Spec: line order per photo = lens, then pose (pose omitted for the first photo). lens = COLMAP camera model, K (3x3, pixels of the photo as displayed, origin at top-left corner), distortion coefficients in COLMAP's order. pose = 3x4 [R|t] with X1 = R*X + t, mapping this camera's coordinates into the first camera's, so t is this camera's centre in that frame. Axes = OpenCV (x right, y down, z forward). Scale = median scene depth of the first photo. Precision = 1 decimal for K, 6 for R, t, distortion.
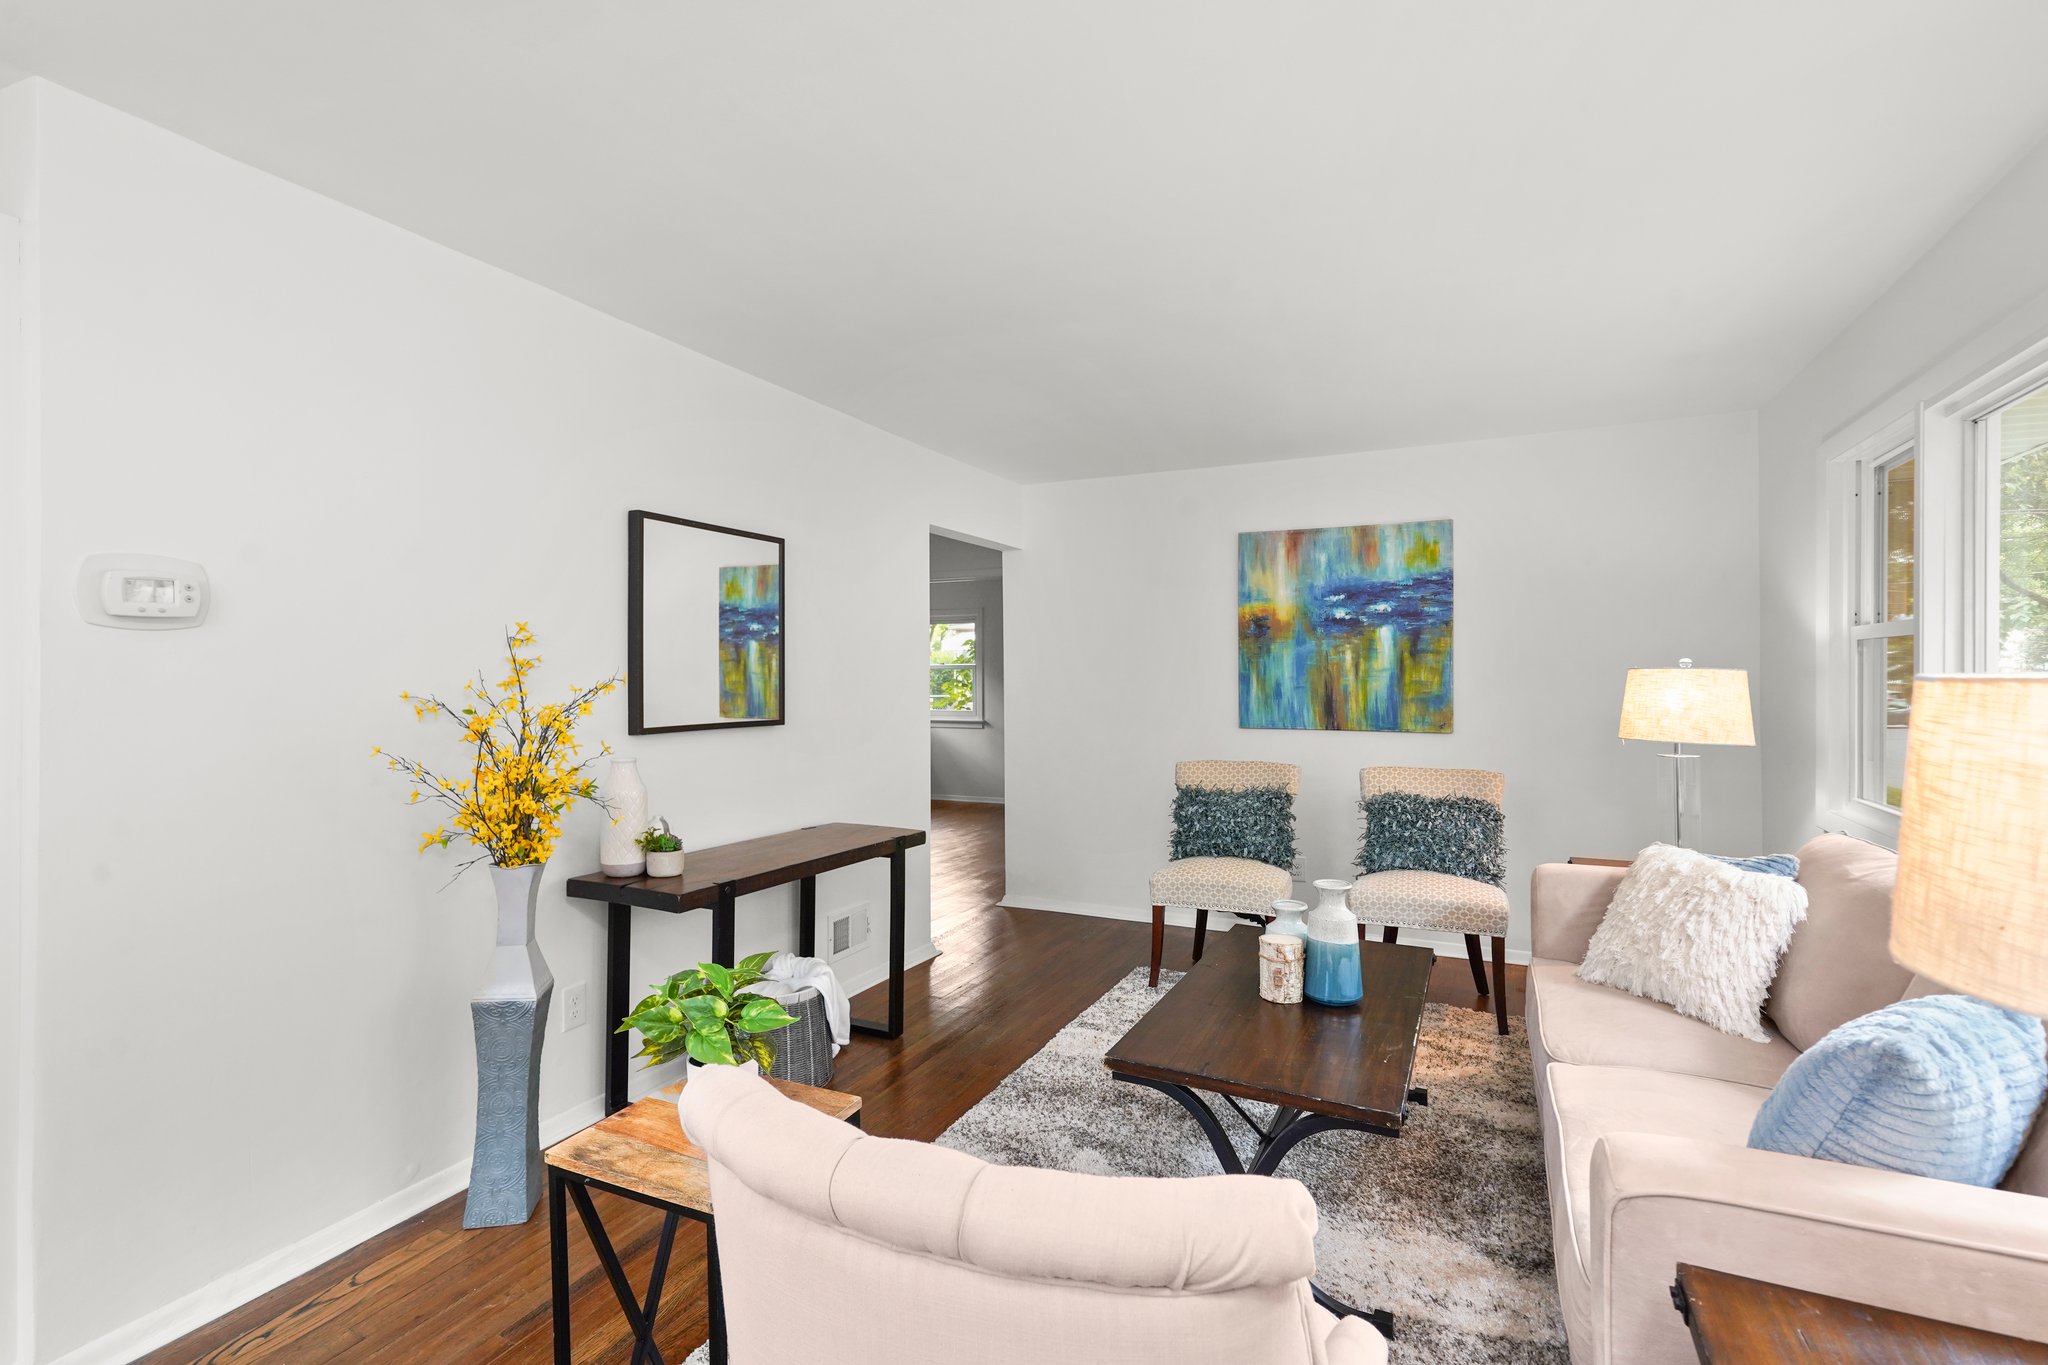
lens RADIAL K [[948.3, 0, 1032.8], [0, 948.3, 675.5], [0, 0, 1]] dist [0.001514, 0.000458]
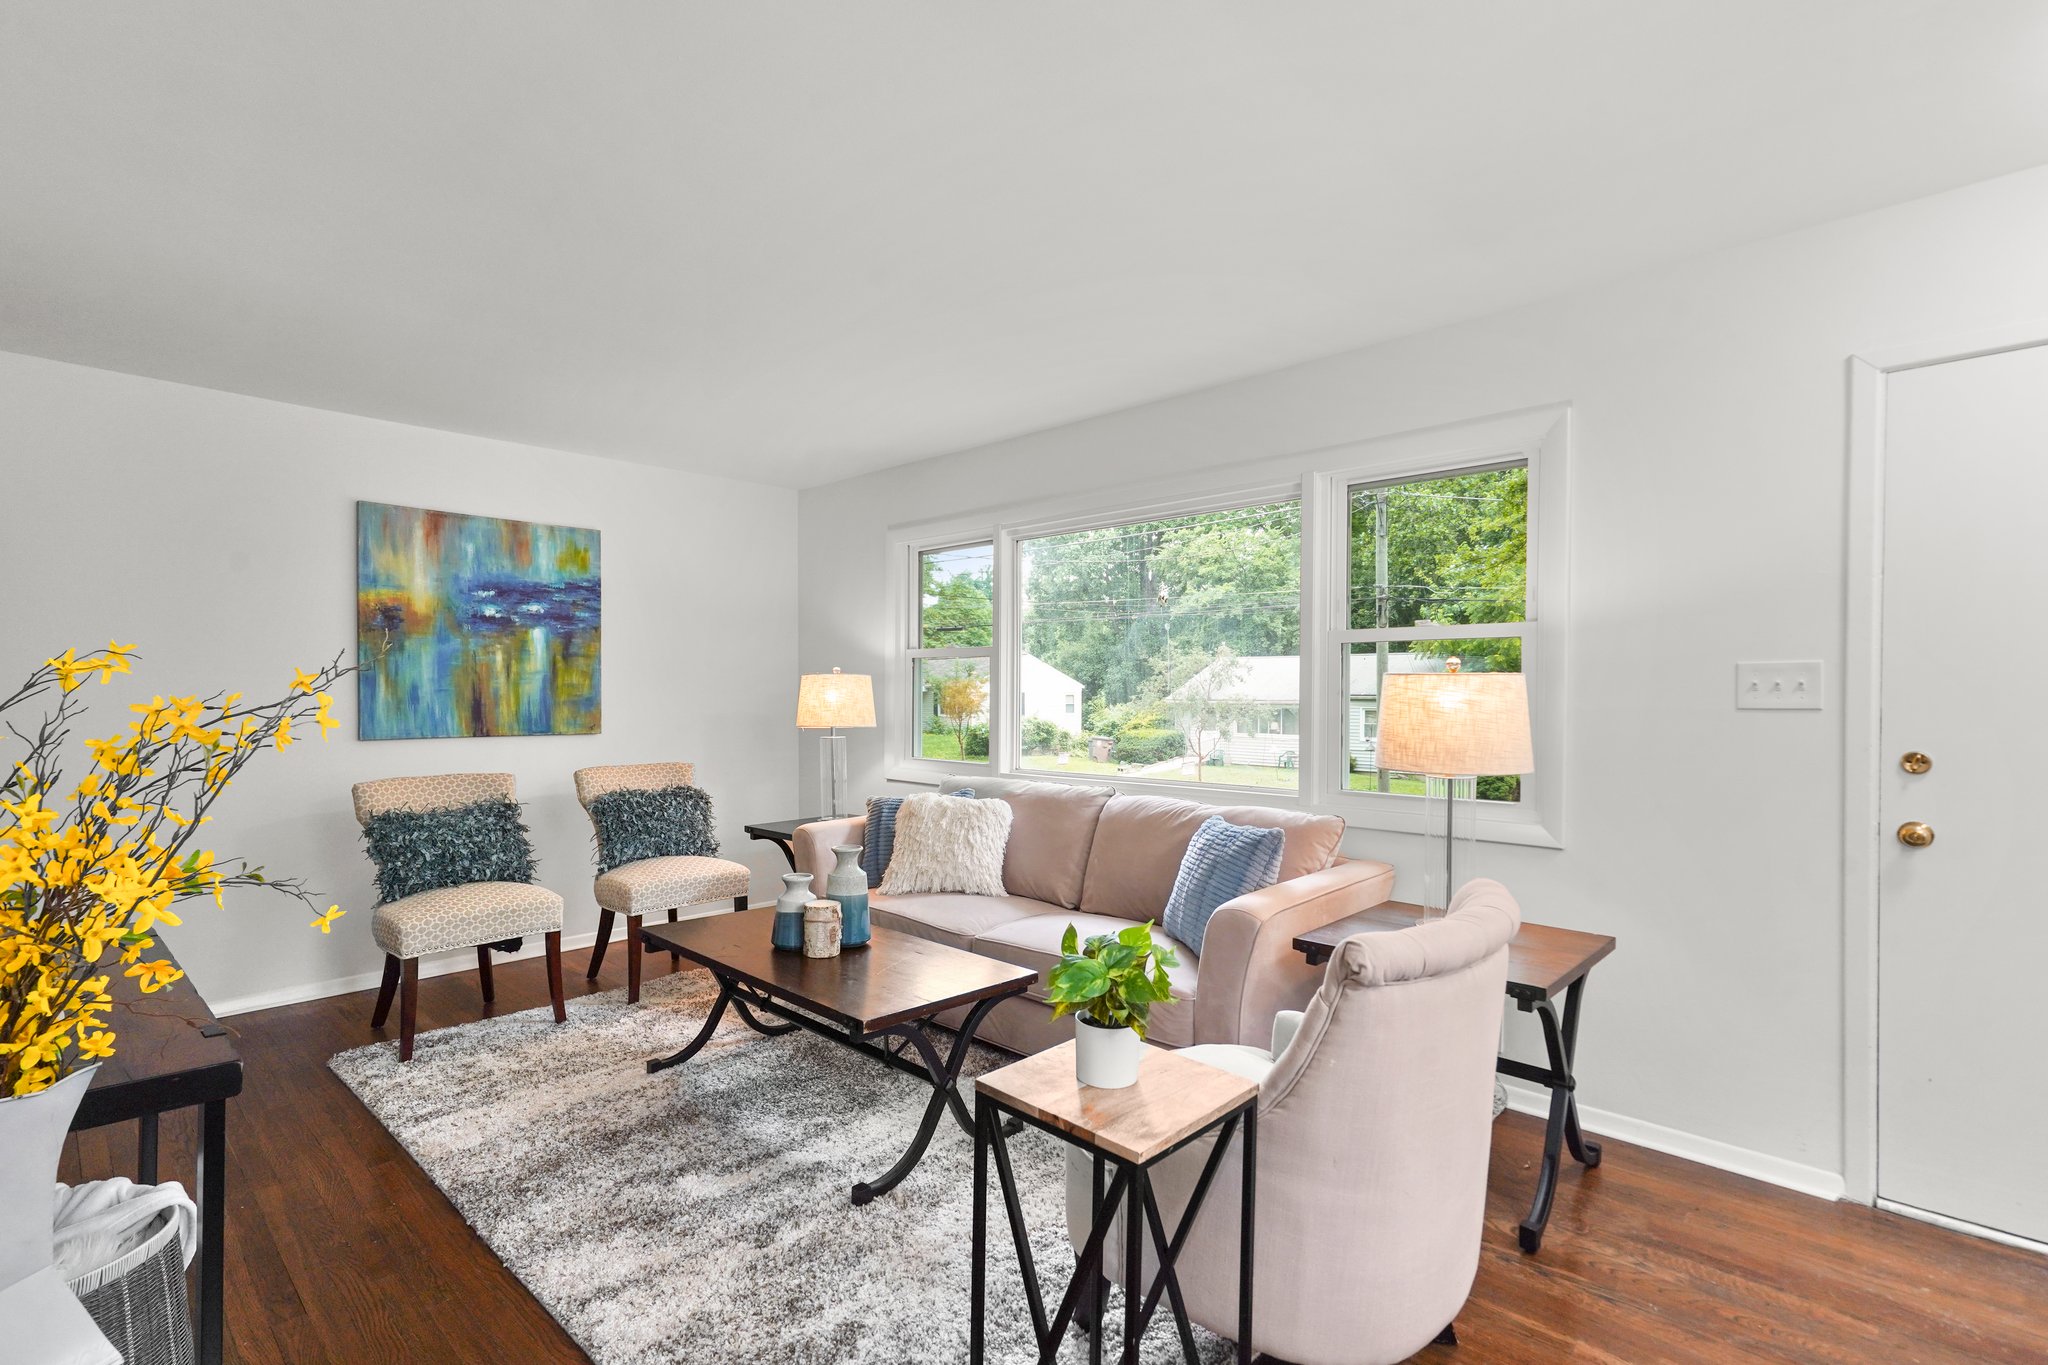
lens RADIAL K [[948.3, 0, 1032.8], [0, 948.3, 675.5], [0, 0, 1]] dist [0.001514, 0.000458]
pose [[0.321029, 0.014583, 0.946957, -0.389433], [-0.005389, 0.999893, -0.013572, 0.007855], [-0.947054, -0.000746, 0.321073, 0.200349]]
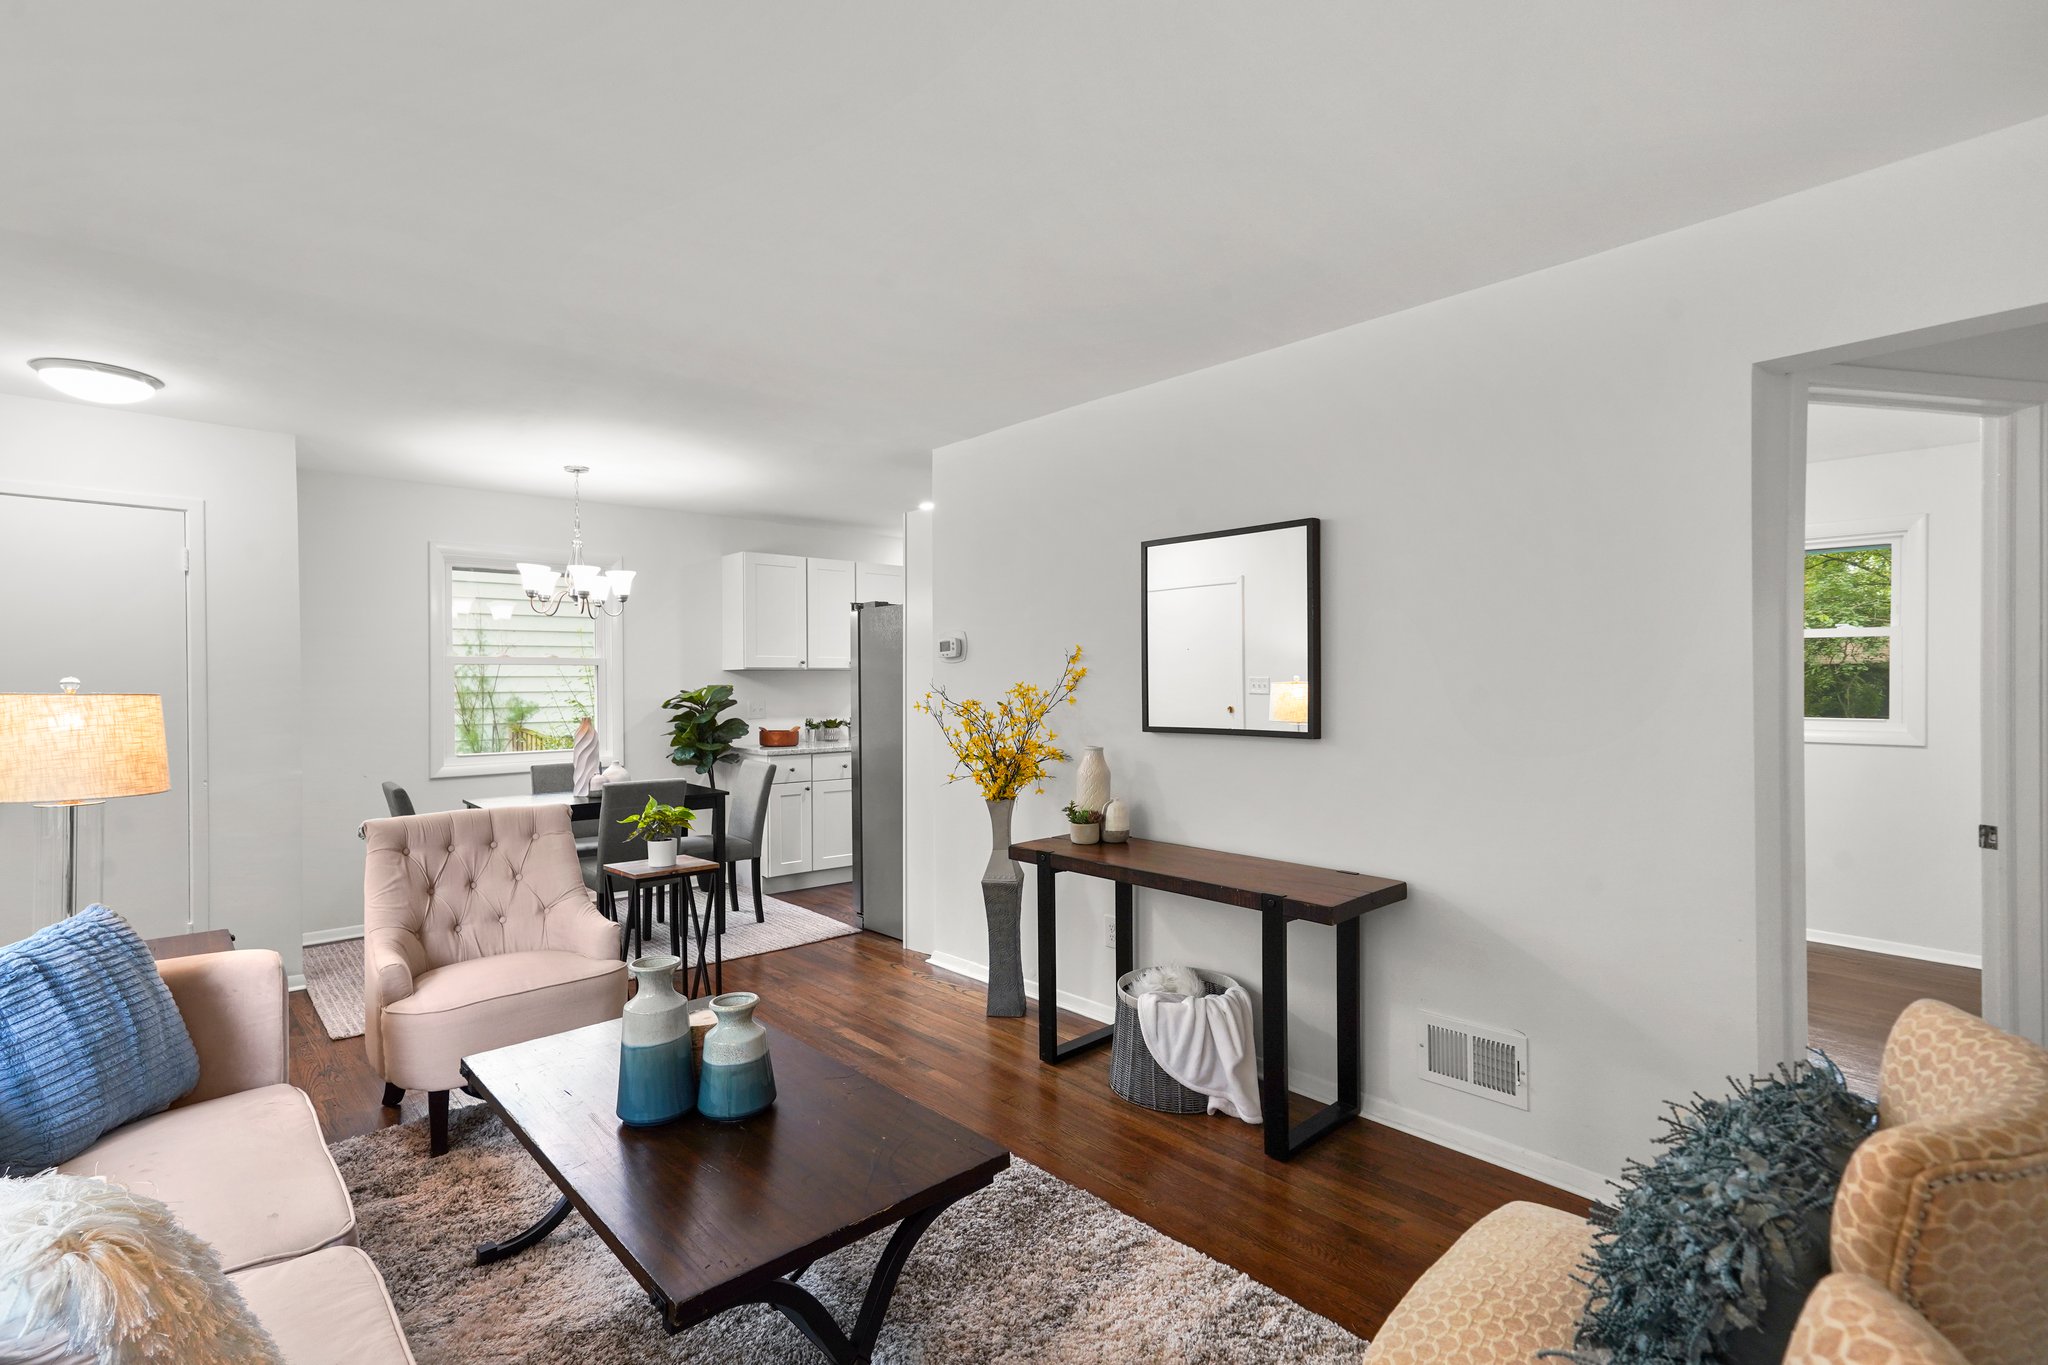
lens RADIAL K [[948.3, 0, 1032.8], [0, 948.3, 675.5], [0, 0, 1]] dist [0.001514, 0.000458]
pose [[-0.372288, 0.004132, -0.928108, 0.677576], [0.011311, 0.999936, -0.000085, -0.009310], [0.928048, -0.010530, -0.372311, 1.177496]]
